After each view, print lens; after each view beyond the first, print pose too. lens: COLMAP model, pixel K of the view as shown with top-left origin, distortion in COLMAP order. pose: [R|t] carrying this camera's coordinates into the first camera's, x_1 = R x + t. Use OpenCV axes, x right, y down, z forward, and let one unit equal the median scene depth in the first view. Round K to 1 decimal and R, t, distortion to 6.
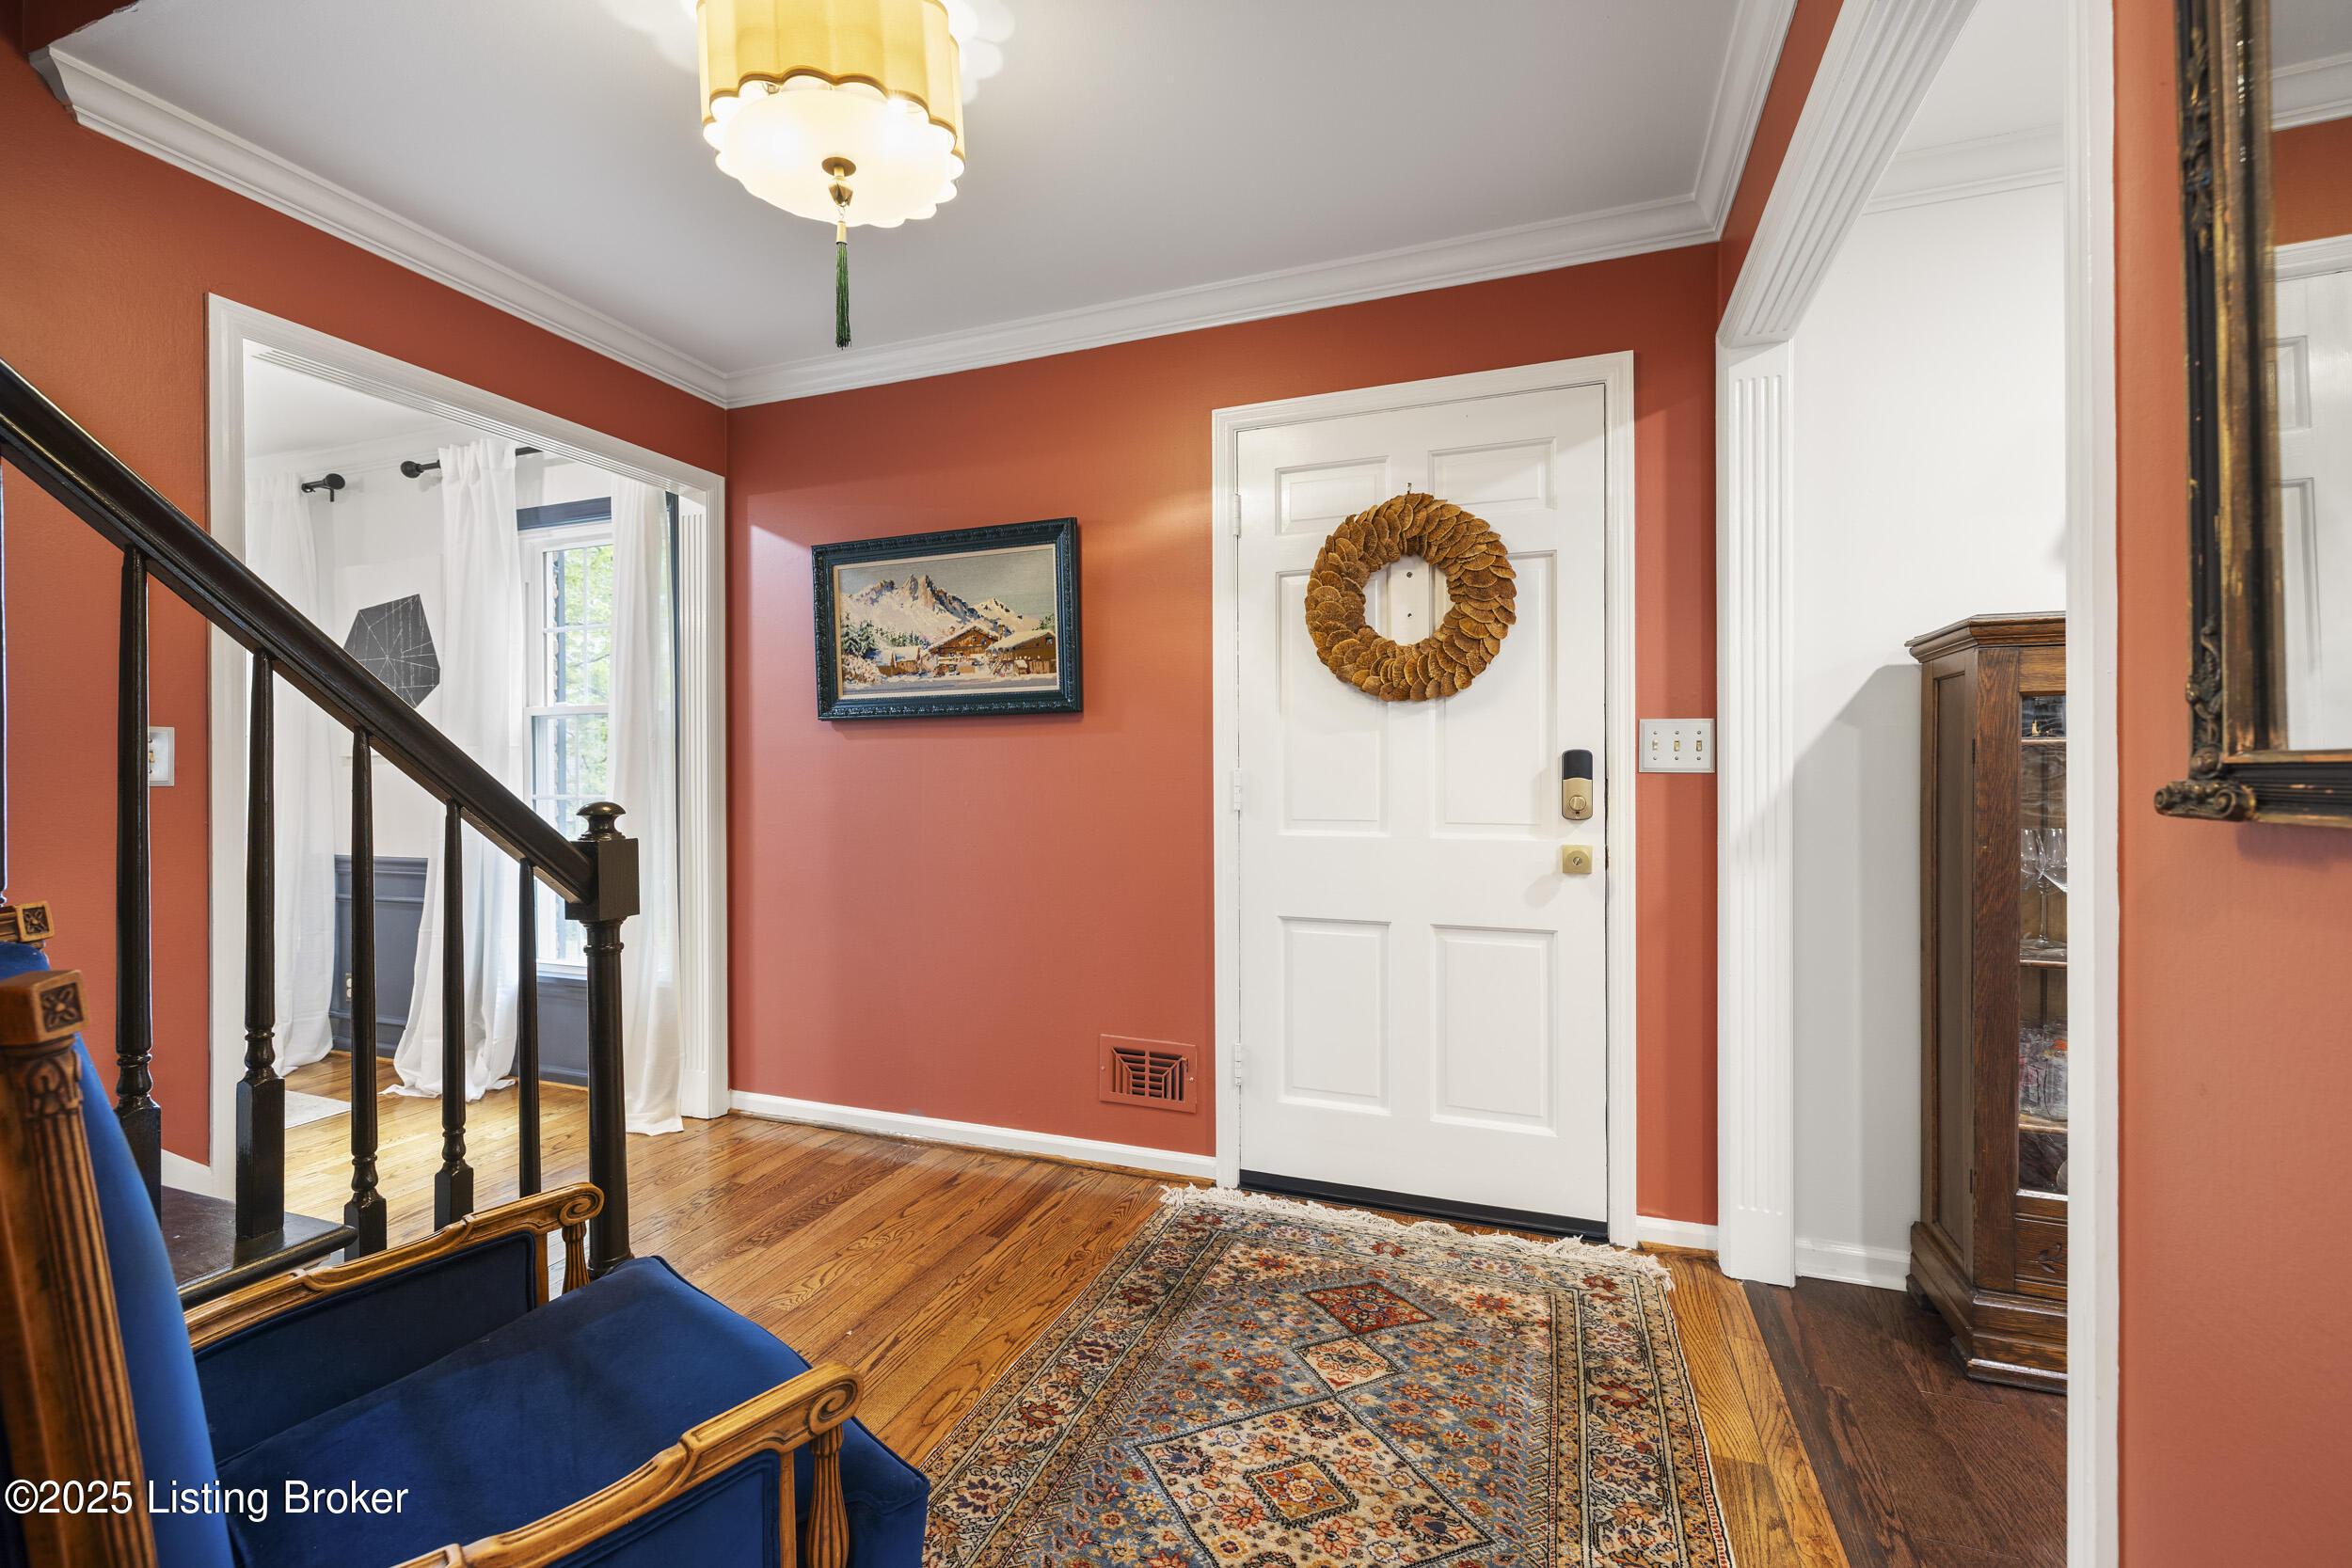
lens RADIAL K [[979.7, 0, 1176.0], [0, 979.7, 784.0], [0, 0, 1]] dist [-0.000834, 0.000039]
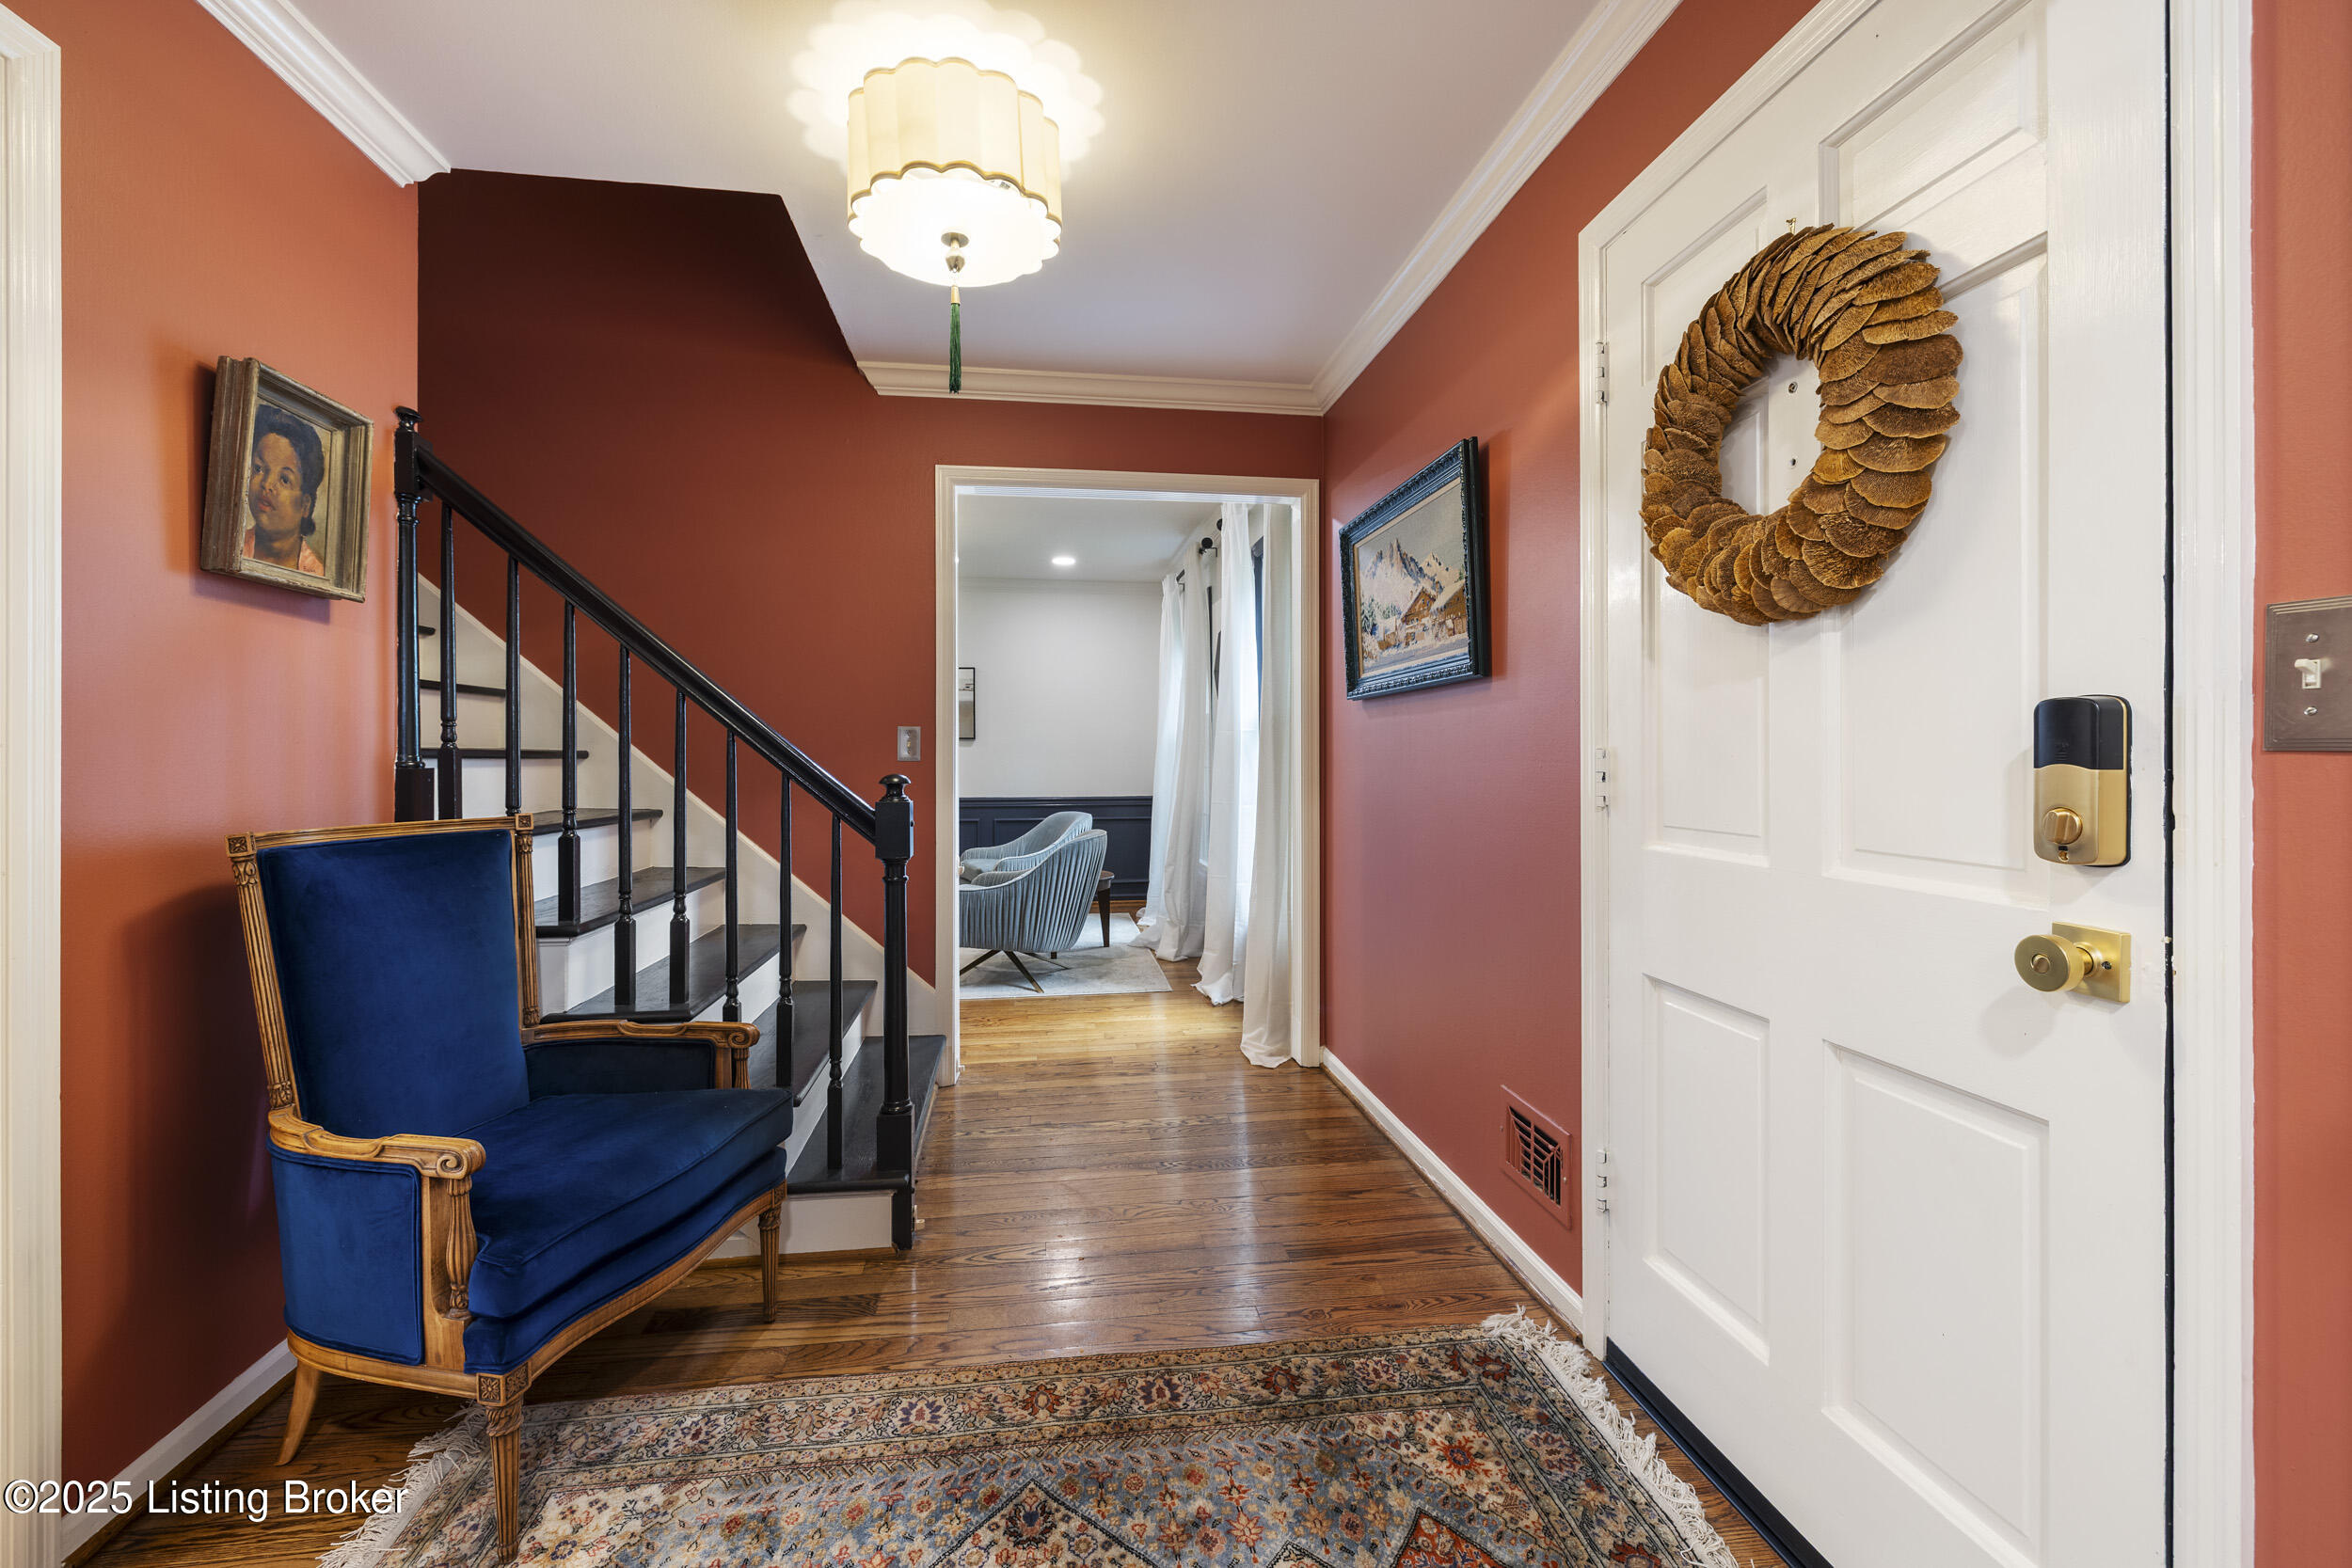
lens RADIAL K [[990.2, 0, 1182.2], [0, 990.2, 764.0], [0, 0, 1]] dist [-0.000071, -0.000257]
pose [[0.488061, 0.009604, -0.872757, 0.574025], [-0.007286, 0.999949, 0.006930, -0.006523], [0.872779, 0.002976, 0.488106, 0.453345]]
